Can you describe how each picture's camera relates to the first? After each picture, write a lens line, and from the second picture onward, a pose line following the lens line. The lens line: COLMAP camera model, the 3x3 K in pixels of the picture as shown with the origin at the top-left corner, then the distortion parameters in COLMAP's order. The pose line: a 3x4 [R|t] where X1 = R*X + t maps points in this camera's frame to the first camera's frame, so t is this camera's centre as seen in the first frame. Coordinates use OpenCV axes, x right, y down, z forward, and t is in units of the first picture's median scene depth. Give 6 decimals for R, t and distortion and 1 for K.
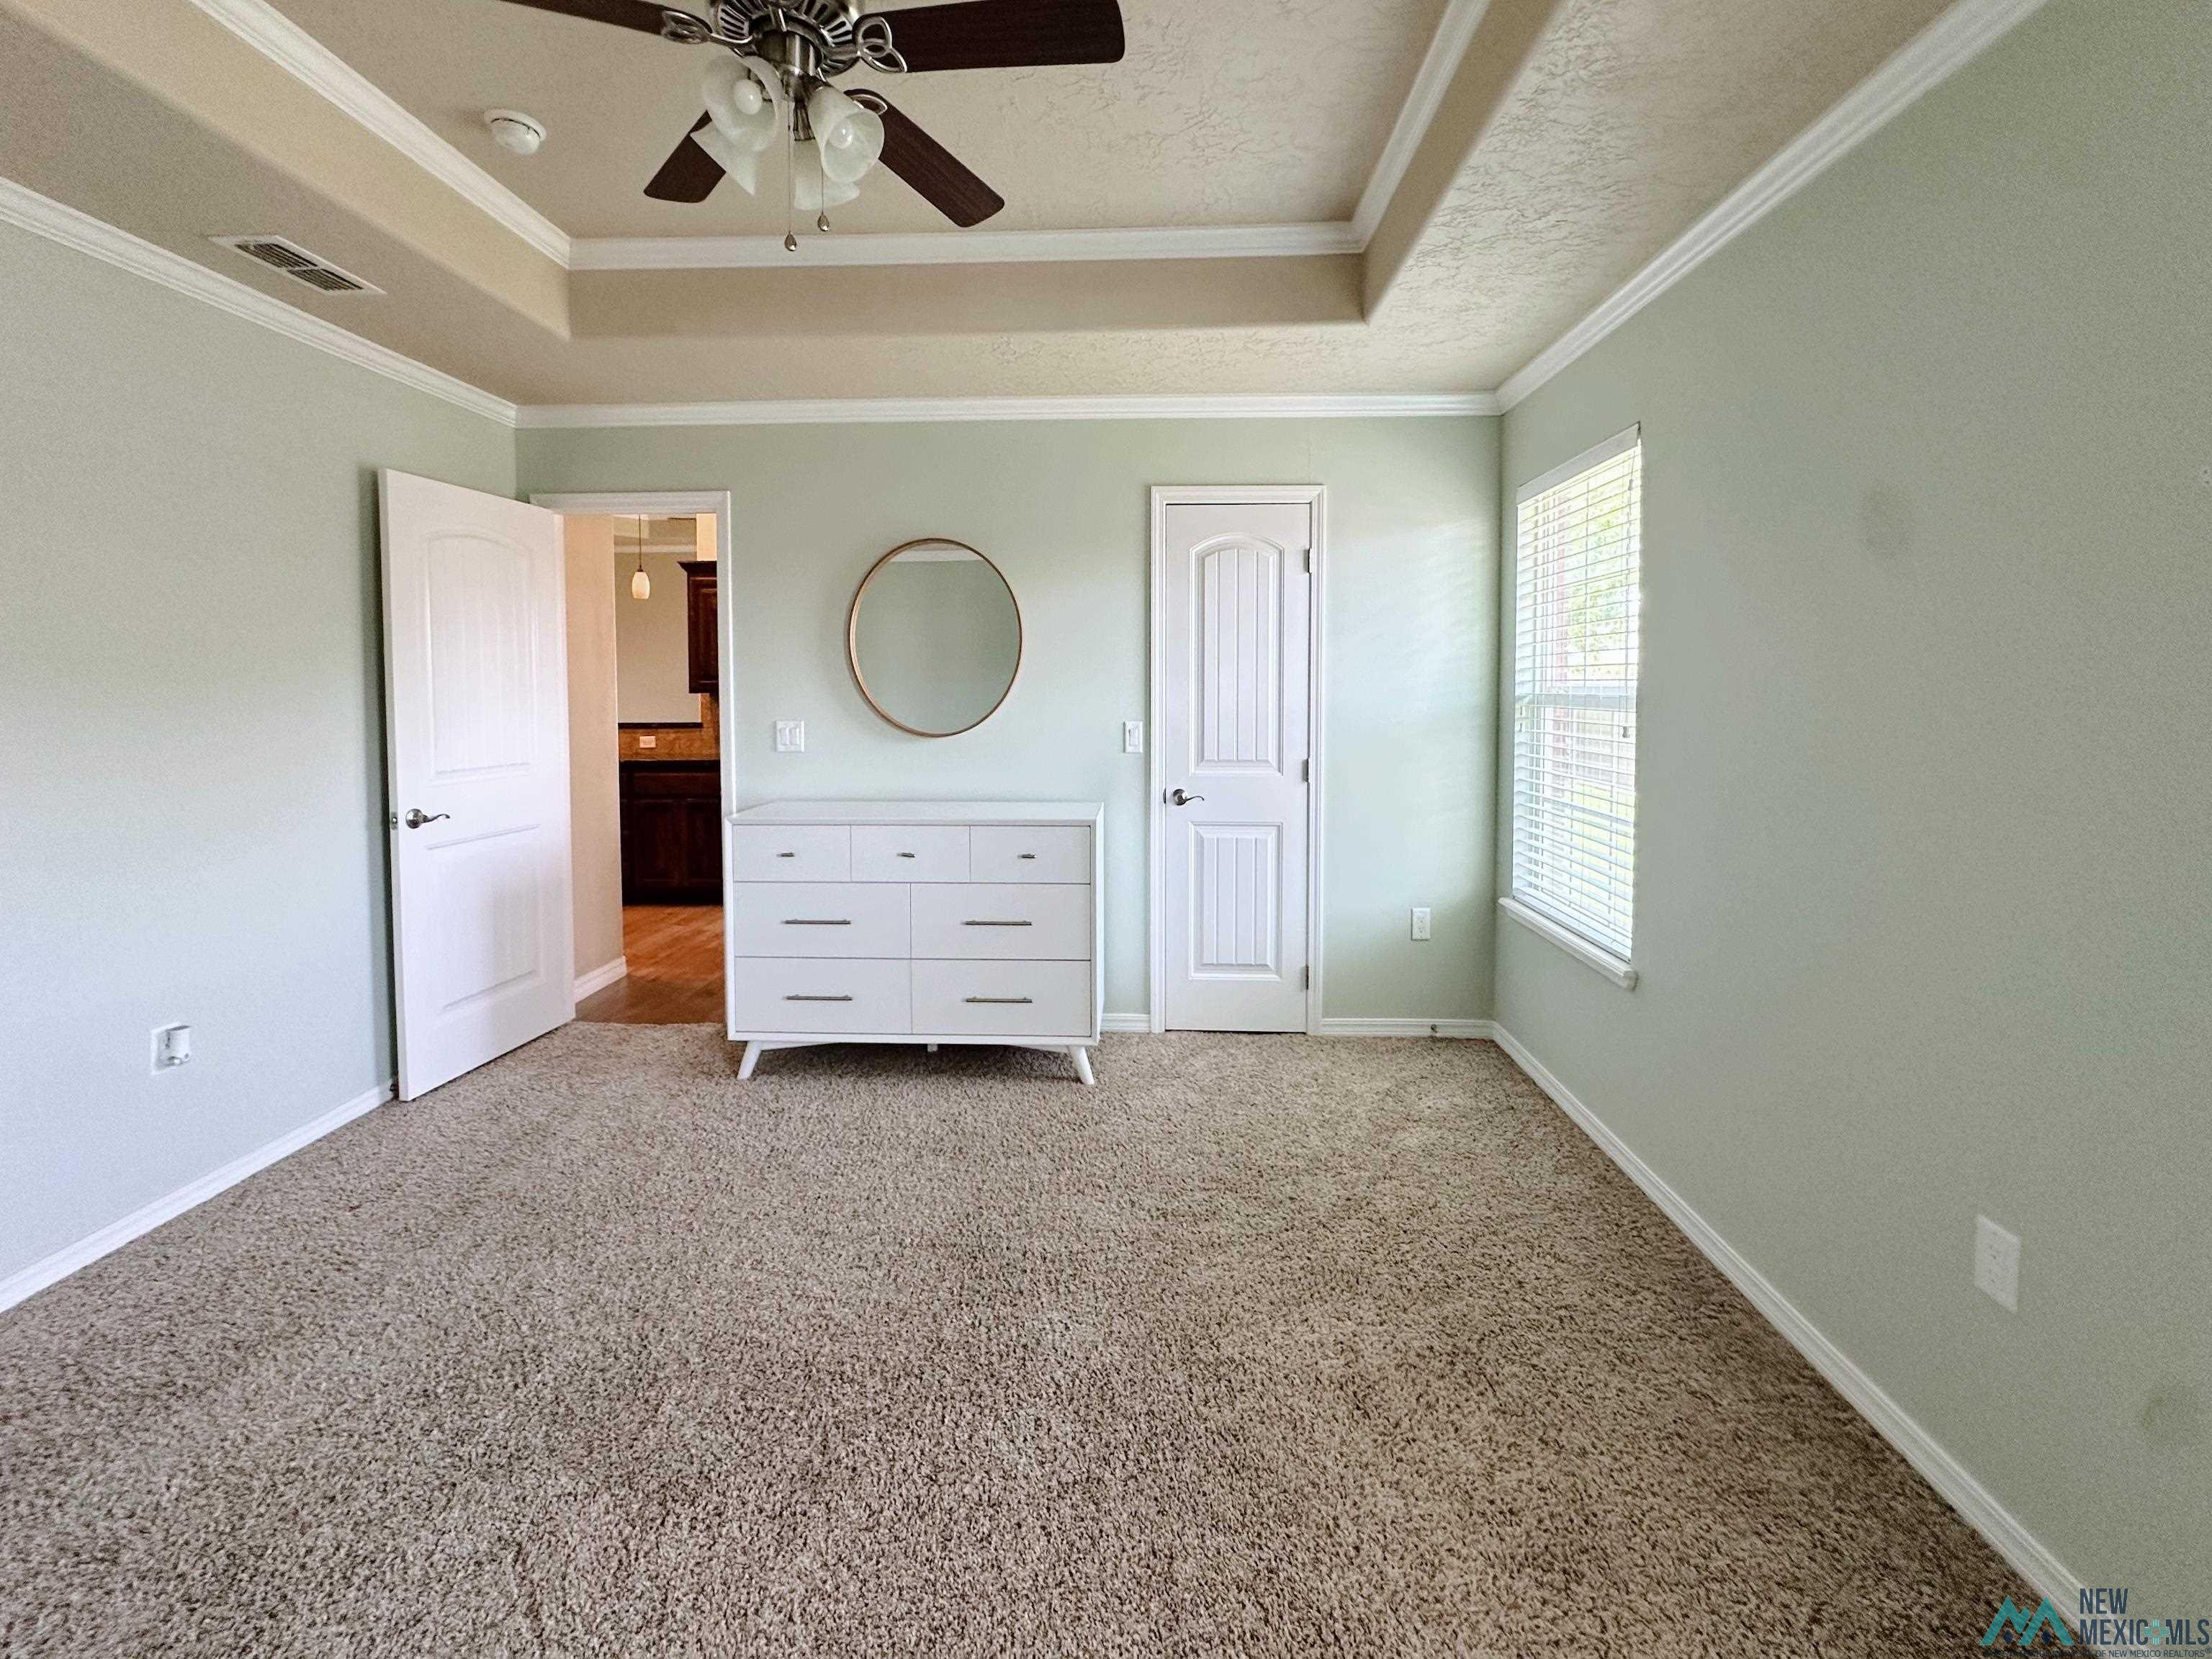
lens RADIAL K [[887.4, 0, 1108.3], [0, 887.4, 719.1], [0, 0, 1]] dist [-0.001737, 0.000157]
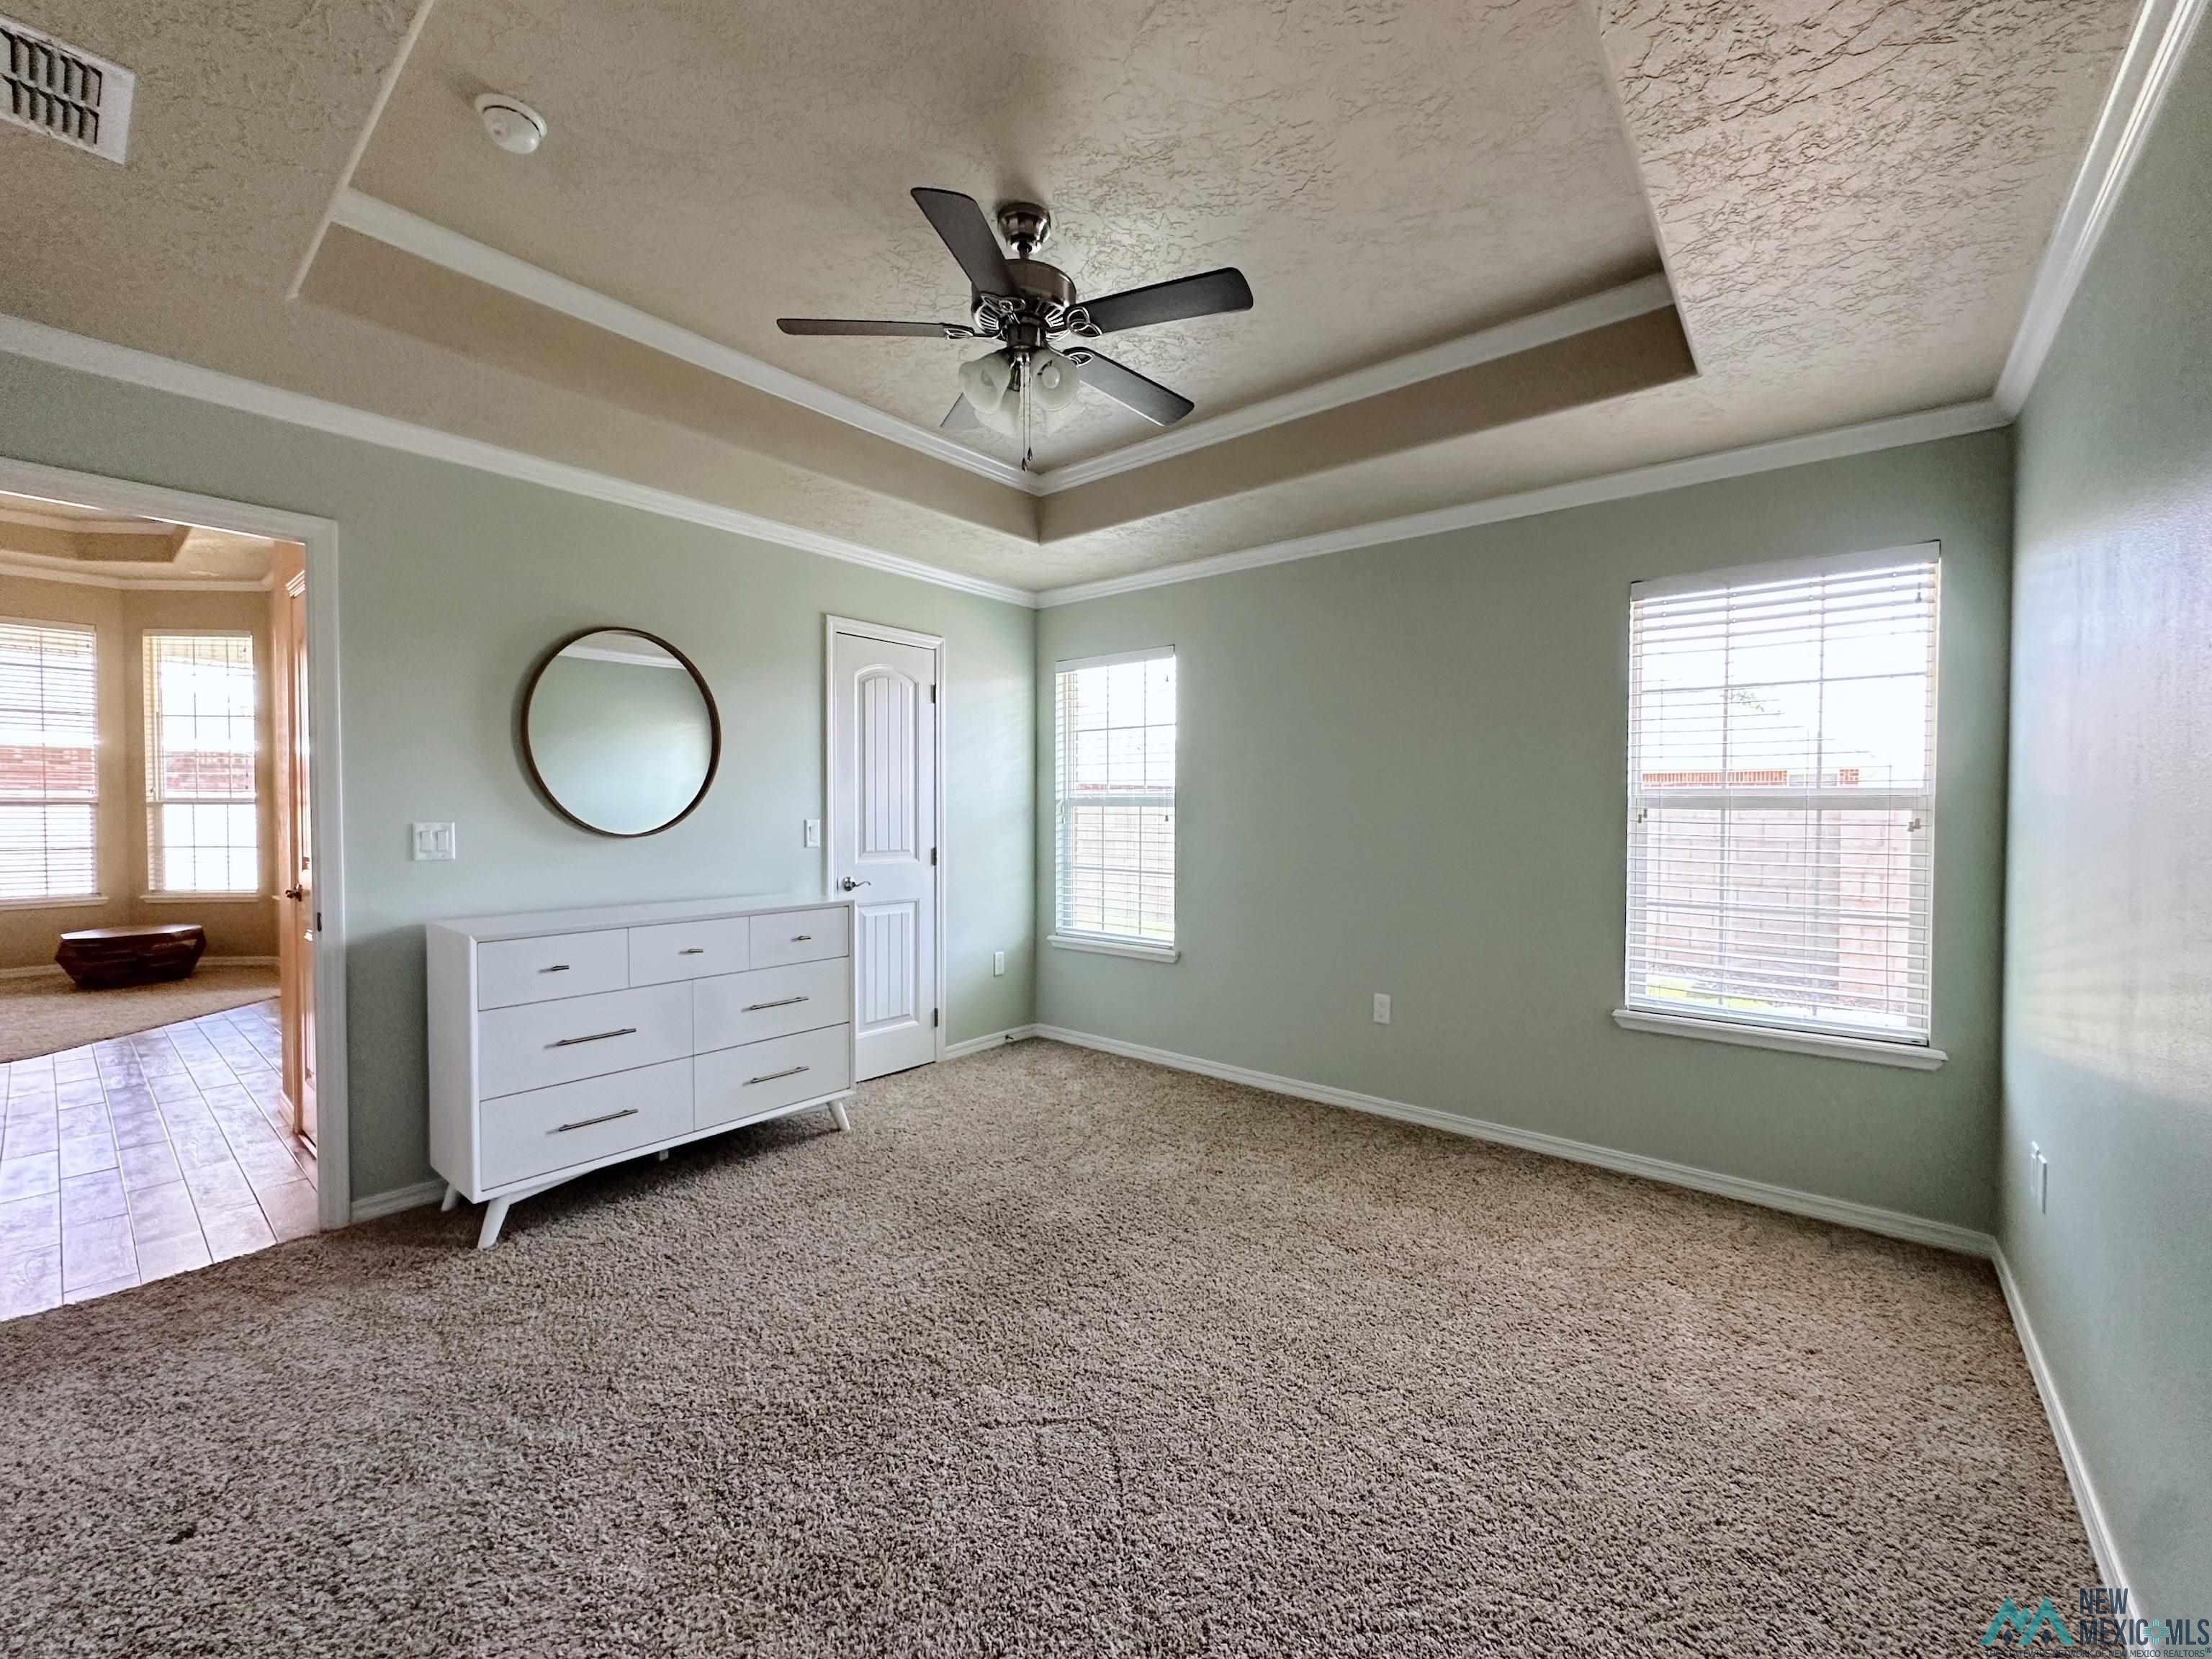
lens RADIAL K [[885.8, 0, 1119.8], [0, 885.8, 826.9], [0, 0, 1]] dist [-0.003172, 0.000566]
pose [[0.599543, -0.014807, 0.800205, -0.686426], [0.022628, 0.999743, 0.001545, 0.020574], [-0.800022, 0.017181, 0.599724, 0.013745]]
